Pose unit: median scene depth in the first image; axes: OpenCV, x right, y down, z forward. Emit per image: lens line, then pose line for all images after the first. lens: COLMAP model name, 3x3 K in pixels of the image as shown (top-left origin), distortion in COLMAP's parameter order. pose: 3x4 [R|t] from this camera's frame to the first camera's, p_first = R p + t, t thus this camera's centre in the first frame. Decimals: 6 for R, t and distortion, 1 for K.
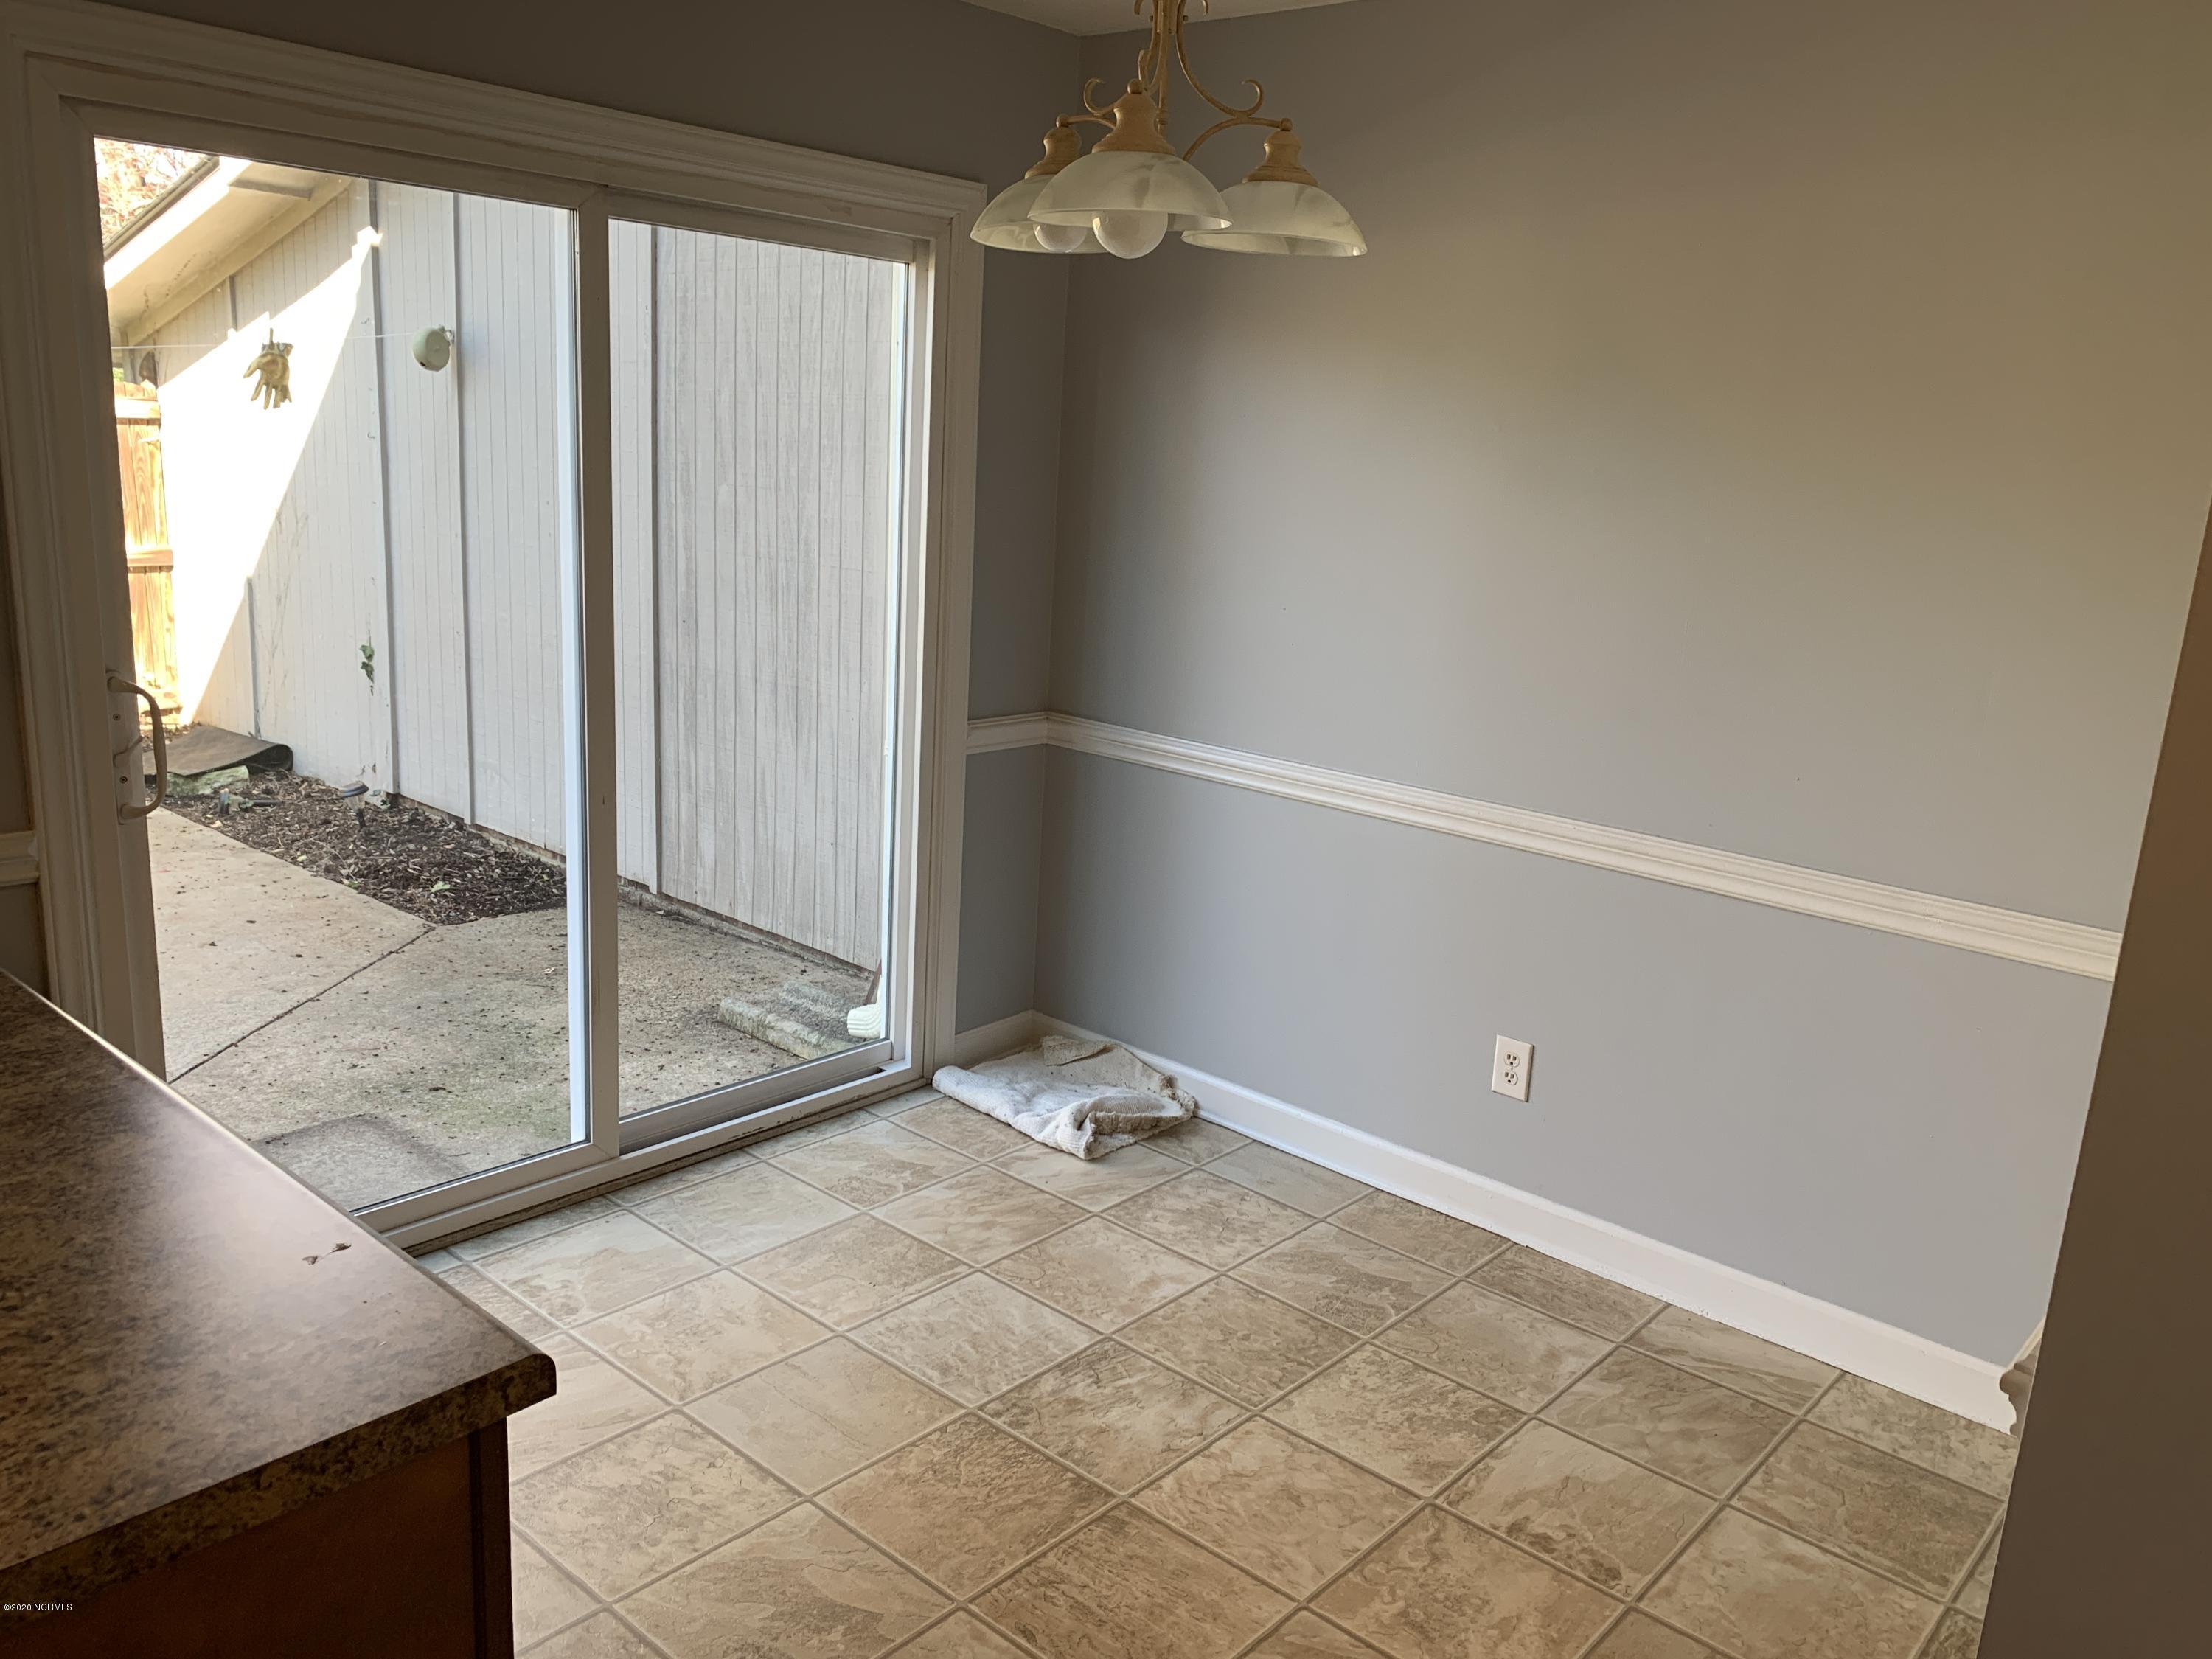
lens RADIAL K [[1695.1, 0, 1107.9], [0, 1695.1, 843.4], [0, 0, 1]] dist [0.032776, -0.030636]
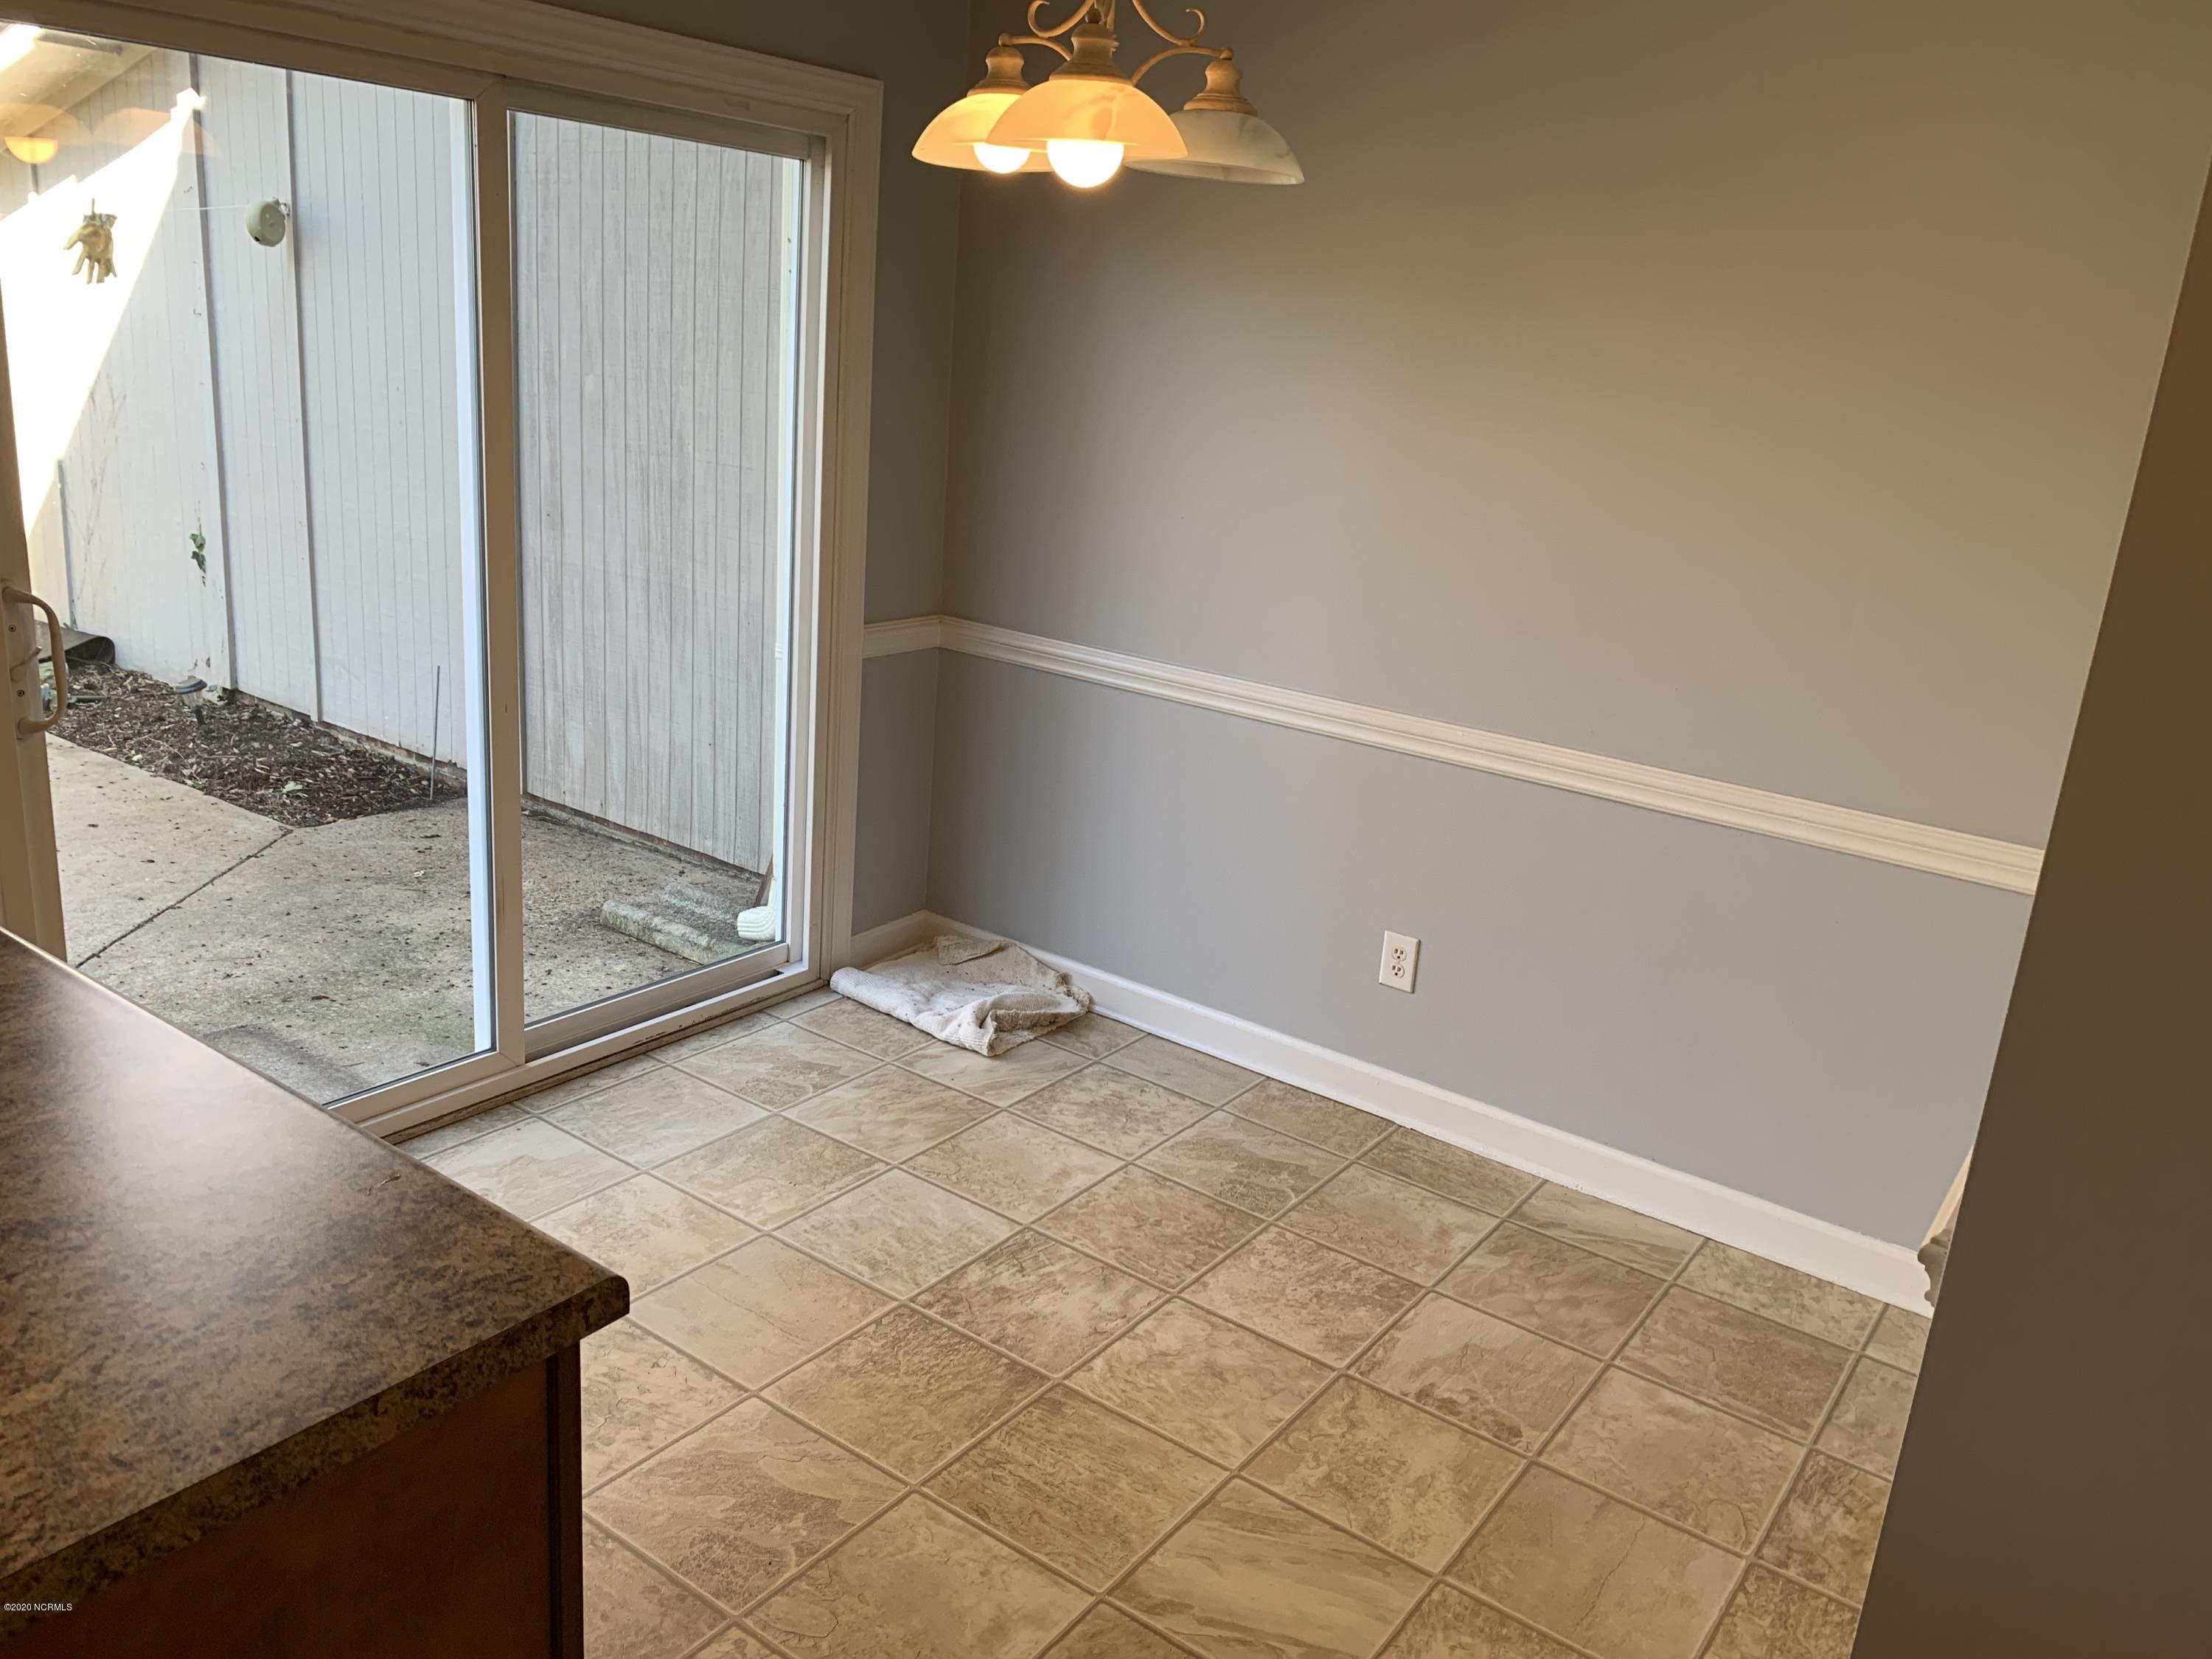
lens RADIAL K [[1695.1, 0, 1095.3], [0, 1695.1, 816.6], [0, 0, 1]] dist [0.032776, -0.030636]
pose [[0.995457, -0.007514, 0.094917, -0.058080], [0.002551, 0.998628, 0.052294, -0.015298], [-0.095179, -0.051815, 0.994111, -0.022652]]
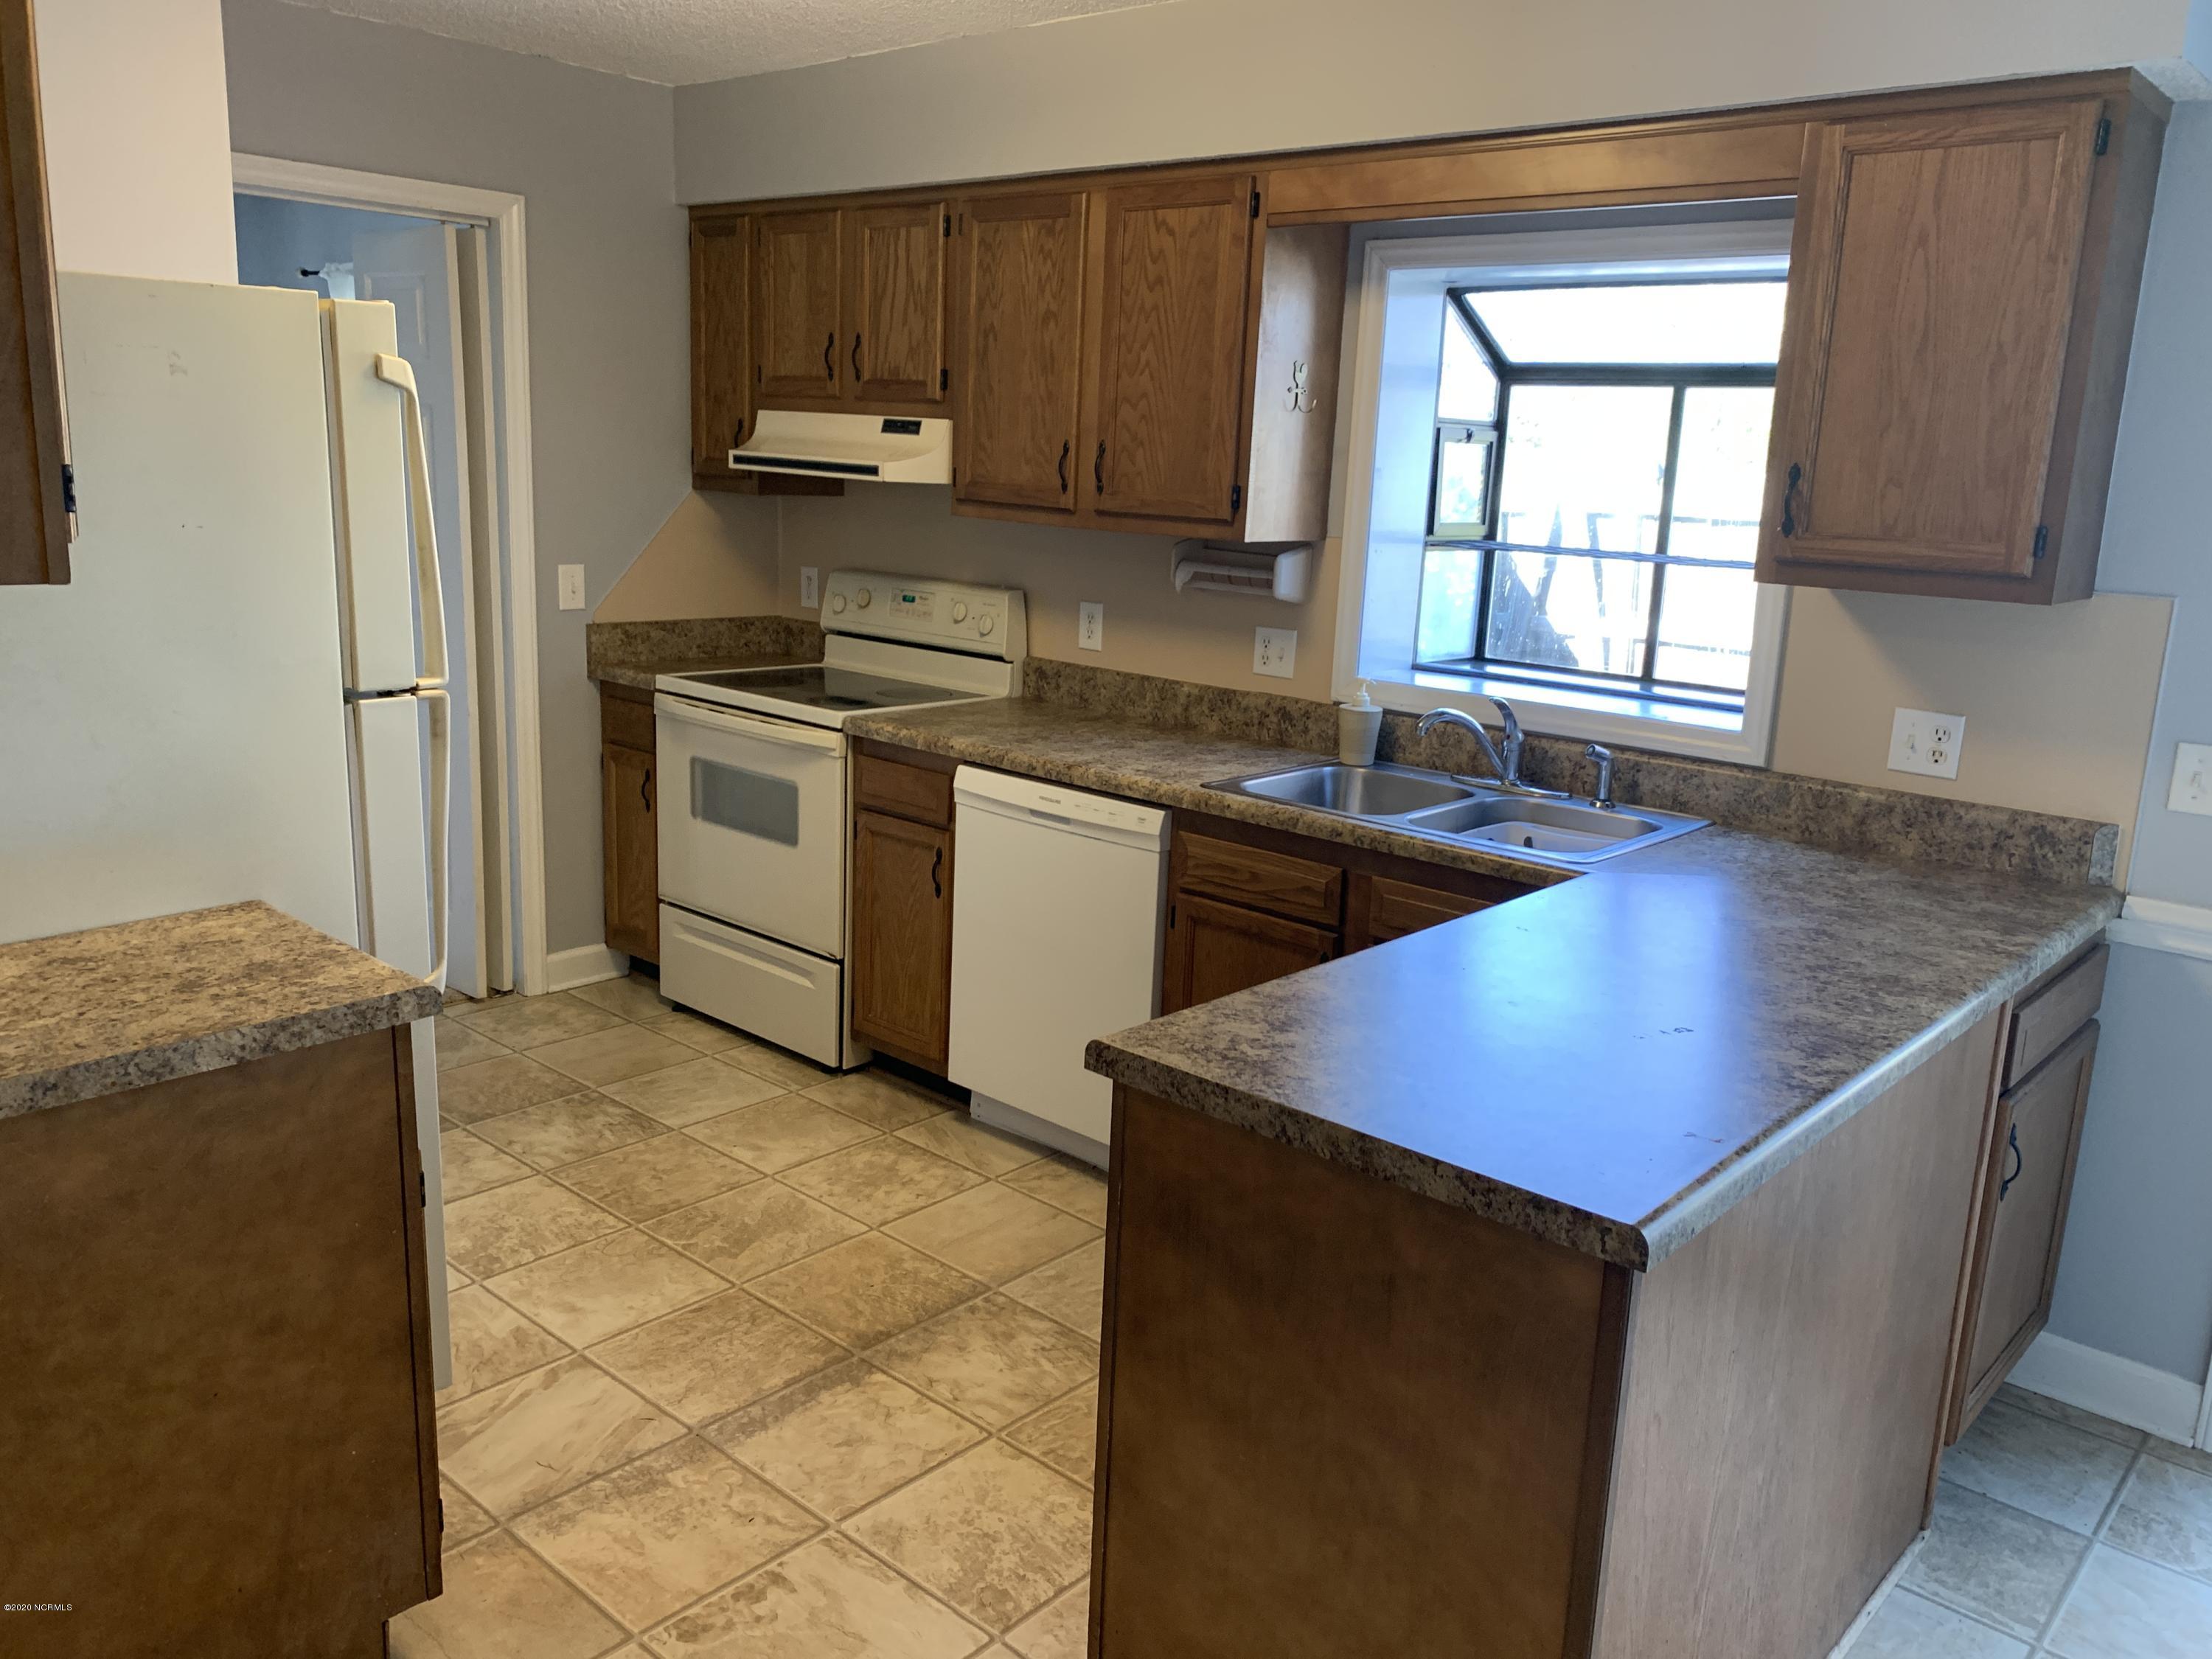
lens RADIAL K [[1695.1, 0, 1144.0], [0, 1695.1, 838.0], [0, 0, 1]] dist [0.032776, -0.030636]
pose [[0.007412, 0.160496, -0.987009, 0.969054], [-0.280639, 0.947702, 0.151997, -0.152847], [0.959785, 0.275866, 0.052065, 0.923690]]
